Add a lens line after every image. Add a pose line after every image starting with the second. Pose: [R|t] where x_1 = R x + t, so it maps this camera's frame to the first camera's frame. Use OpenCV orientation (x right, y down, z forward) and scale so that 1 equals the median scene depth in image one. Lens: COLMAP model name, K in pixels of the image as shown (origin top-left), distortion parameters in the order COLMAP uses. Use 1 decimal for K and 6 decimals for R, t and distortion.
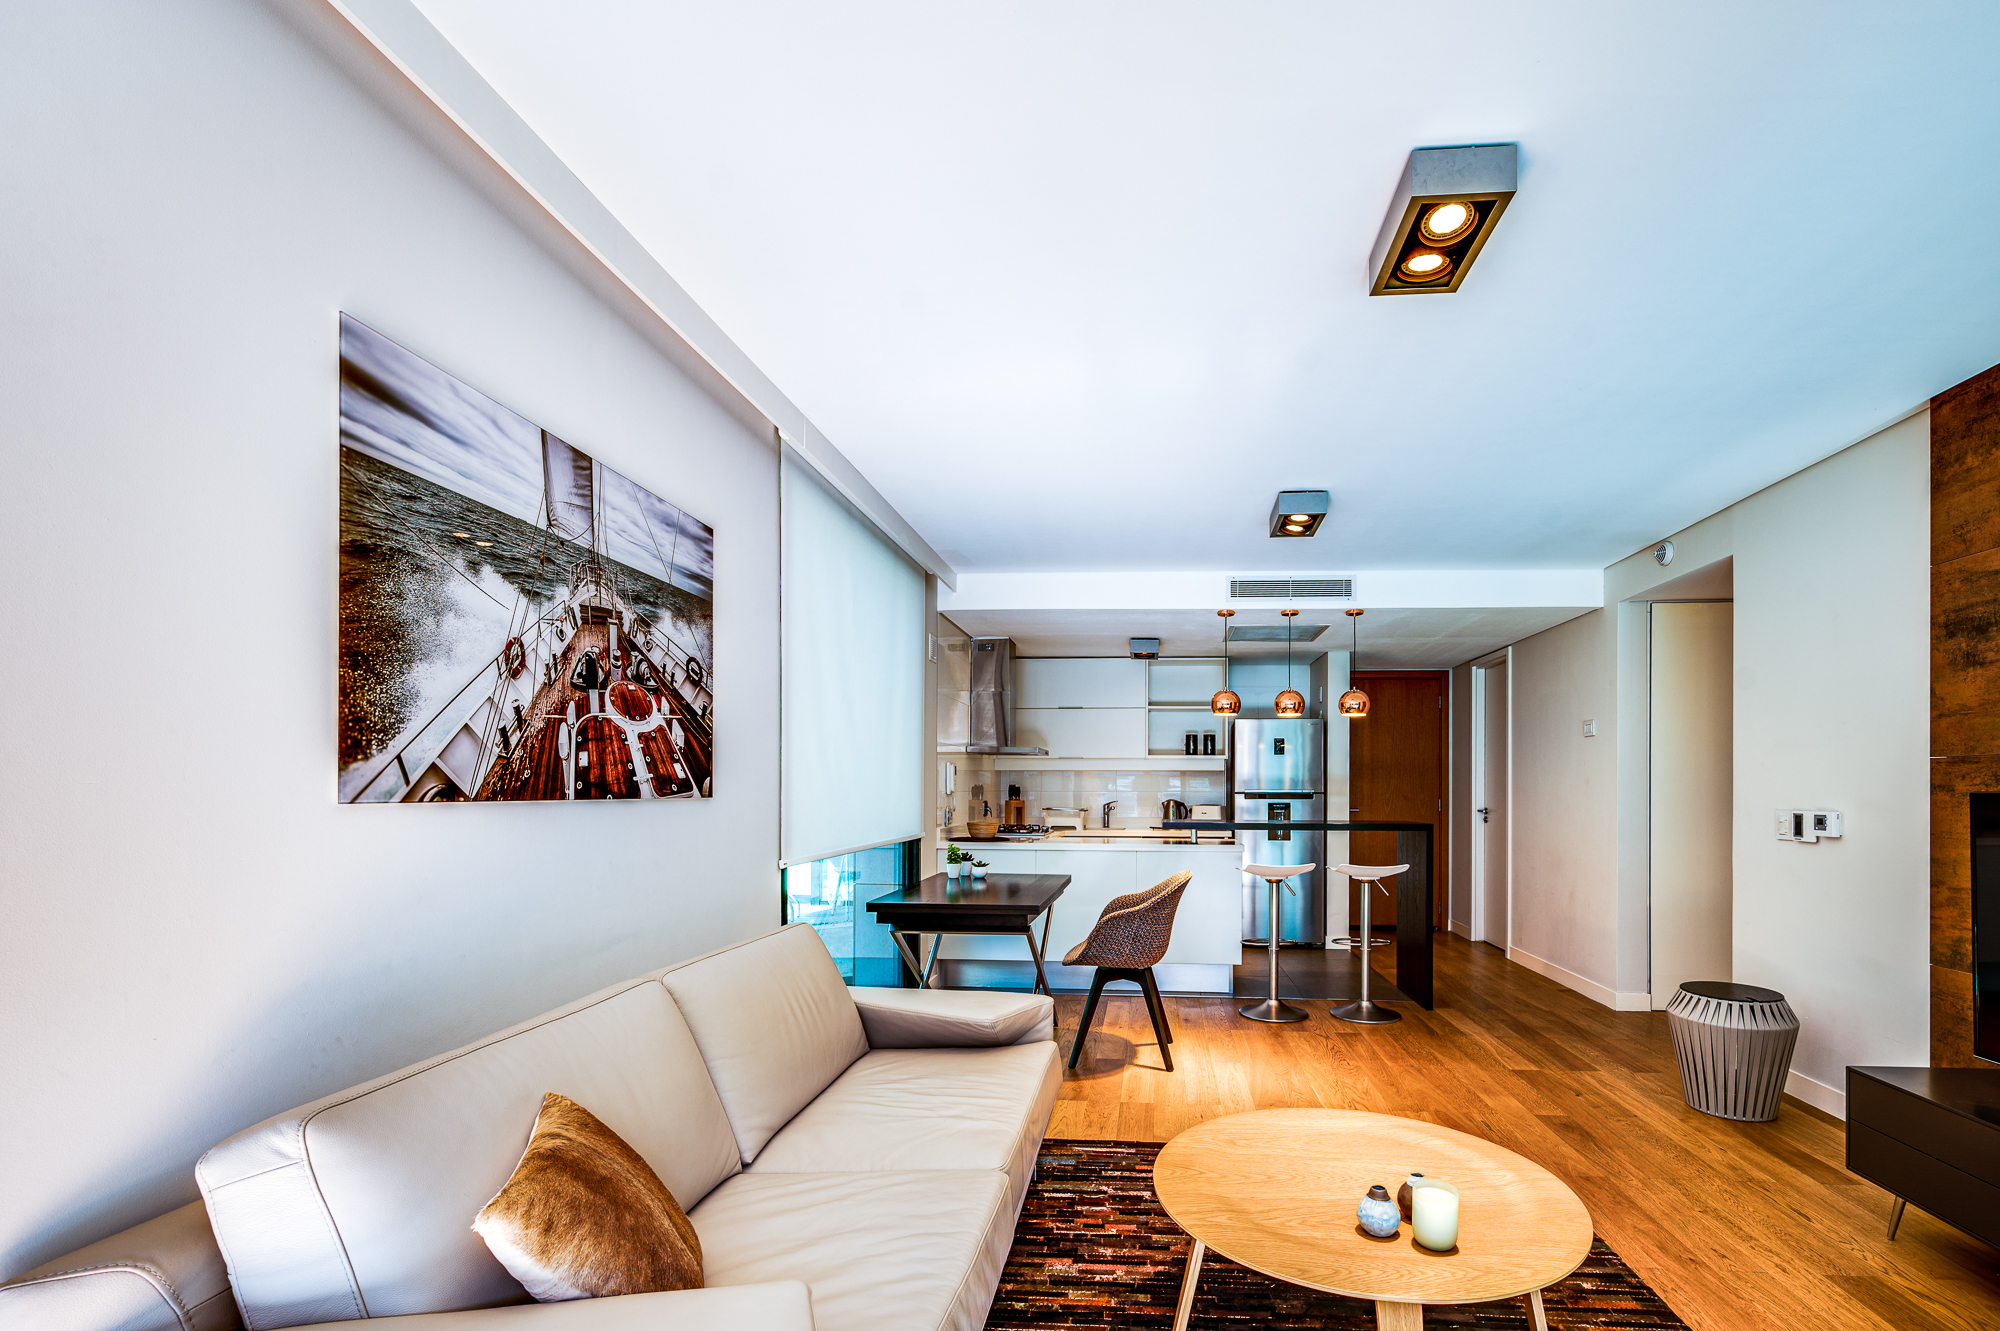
lens RADIAL K [[884.0, 0, 1090.1], [0, 884.0, 786.7], [0, 0, 1]] dist [-0.000255, 0.000029]
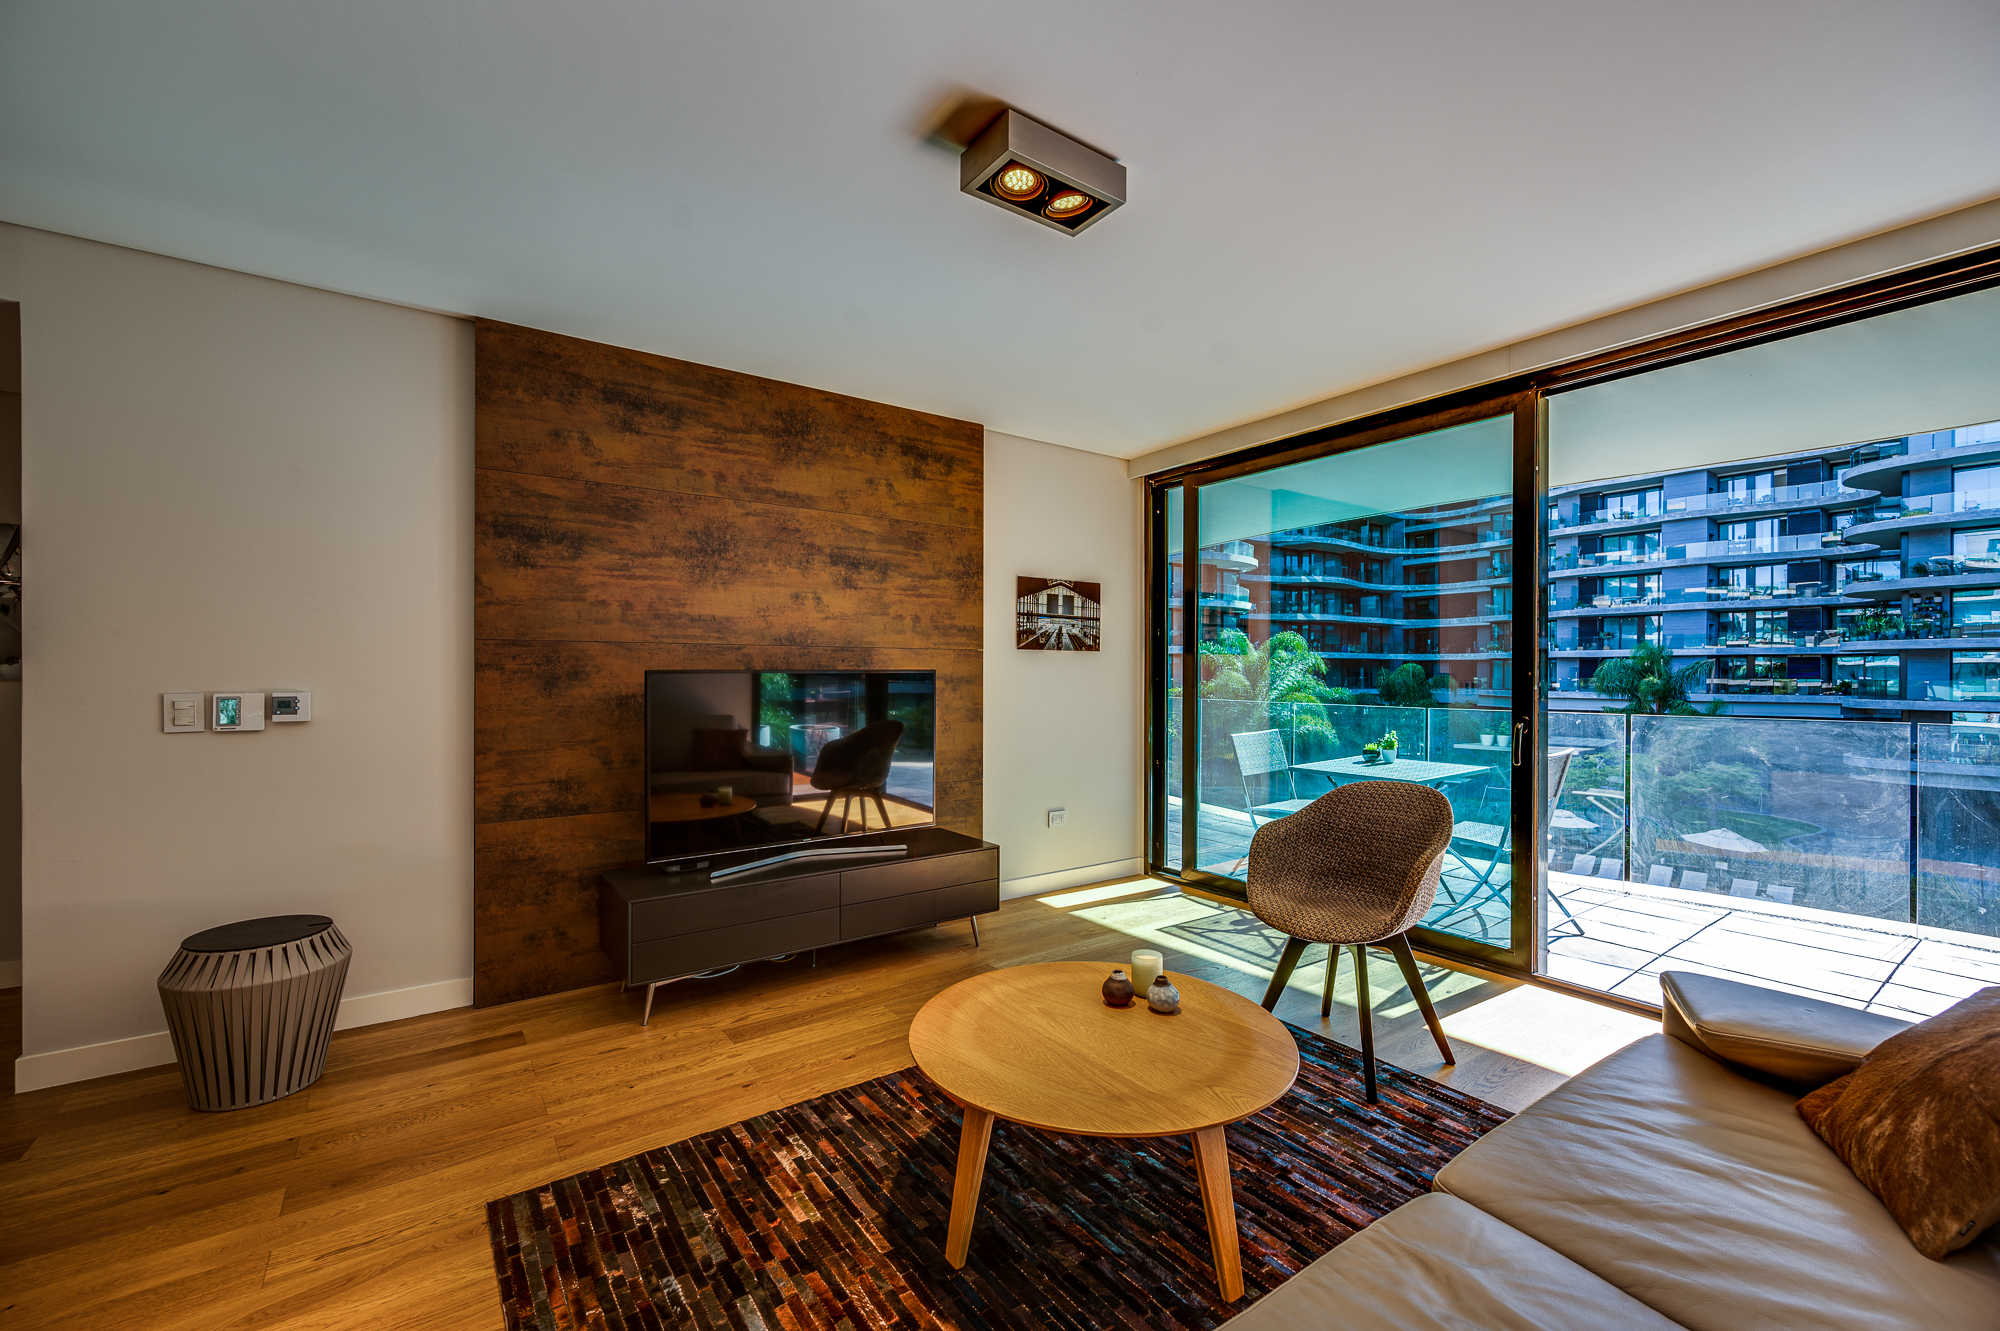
lens RADIAL K [[806.8, 0, 1000.7], [0, 806.8, 676.7], [0, 0, 1]] dist [-0.000477, 0.000023]
pose [[-0.642867, -0.008374, 0.765932, -0.343192], [-0.007331, 0.999962, 0.004780, 0.006051], [-0.765942, -0.002542, -0.642904, 1.544417]]
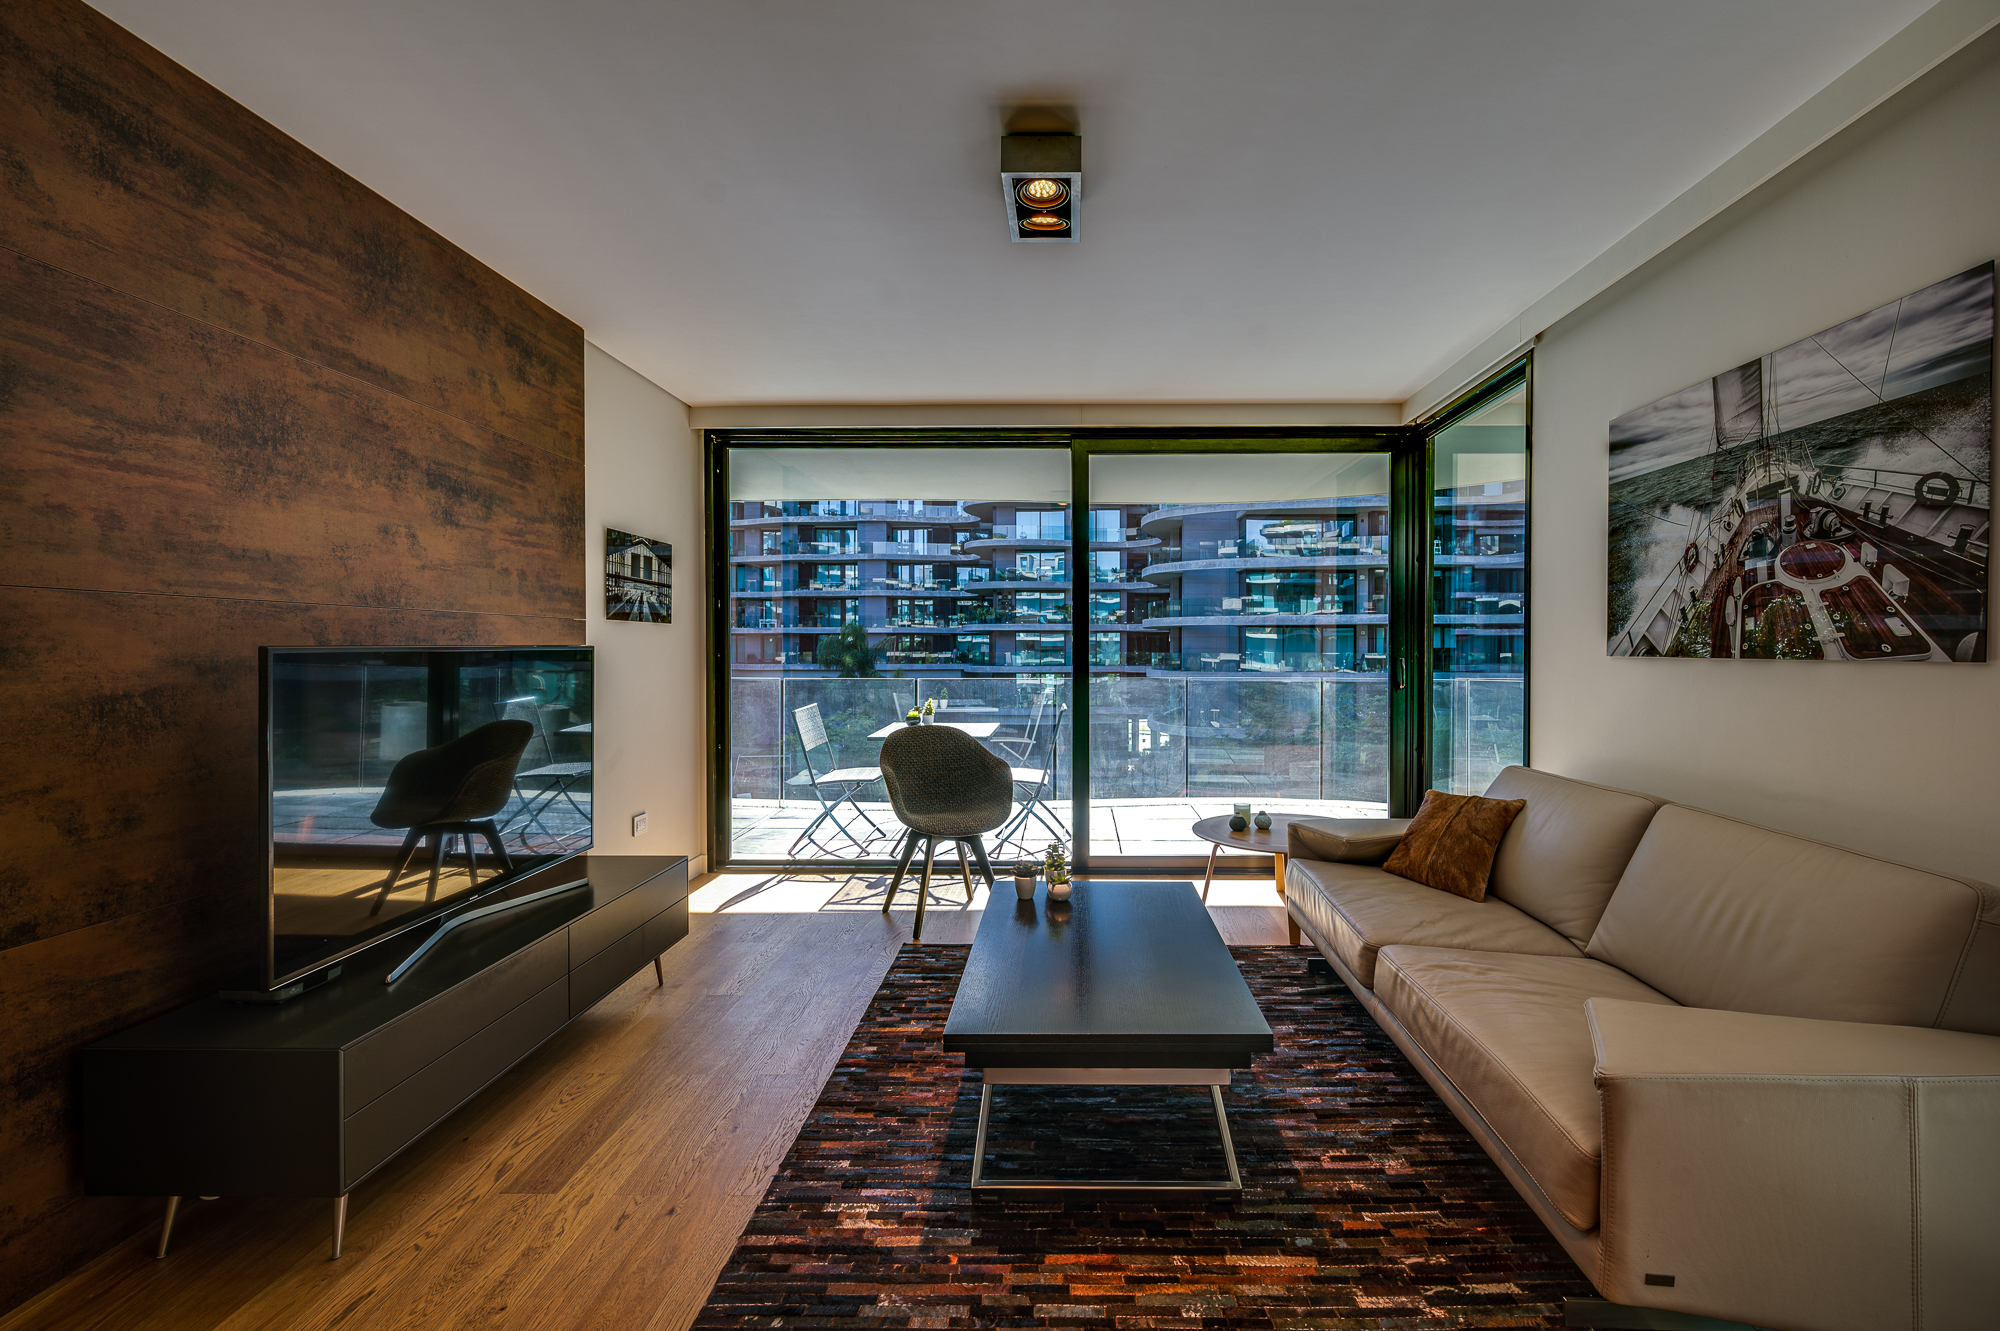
lens RADIAL K [[849.9, 0, 1057.0], [0, 849.9, 661.0], [0, 0, 1]] dist [-0.001065, -0.000069]
pose [[-0.997914, -0.002813, -0.064492, 0.396174], [-0.003520, 0.999935, 0.010852, 0.008622], [0.064457, 0.011057, -0.997859, 1.976725]]
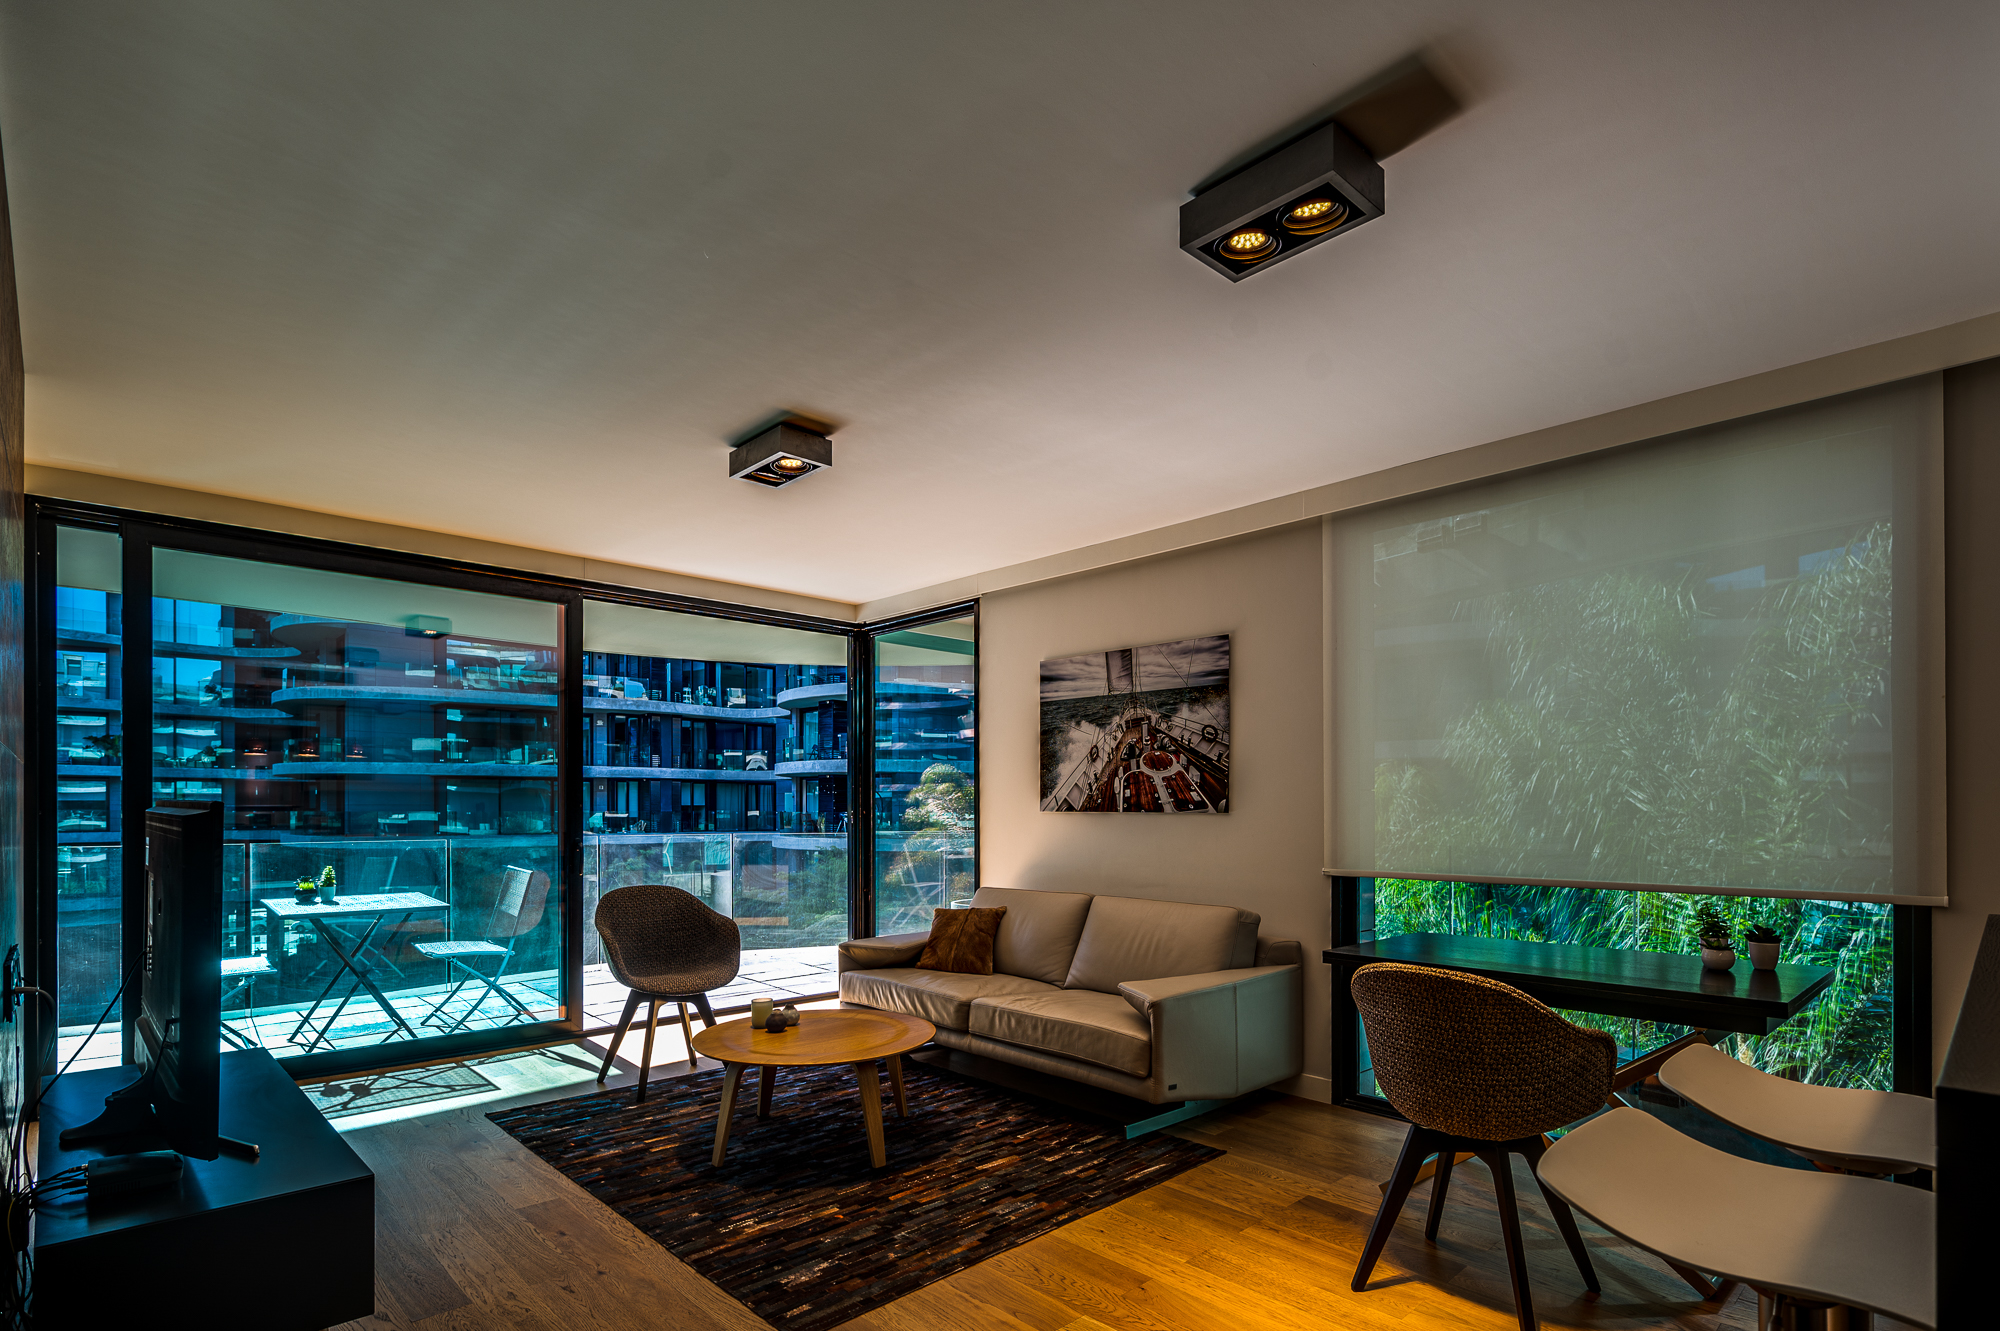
lens RADIAL K [[990.5, 0, 1031.1], [0, 990.5, 805.6], [0, 0, 1]] dist [0.000260, 0.000321]
pose [[-0.661639, -0.005379, -0.749804, 1.306753], [-0.001523, 0.999982, -0.005829, 0.012369], [0.749821, -0.002714, -0.661635, 2.301232]]
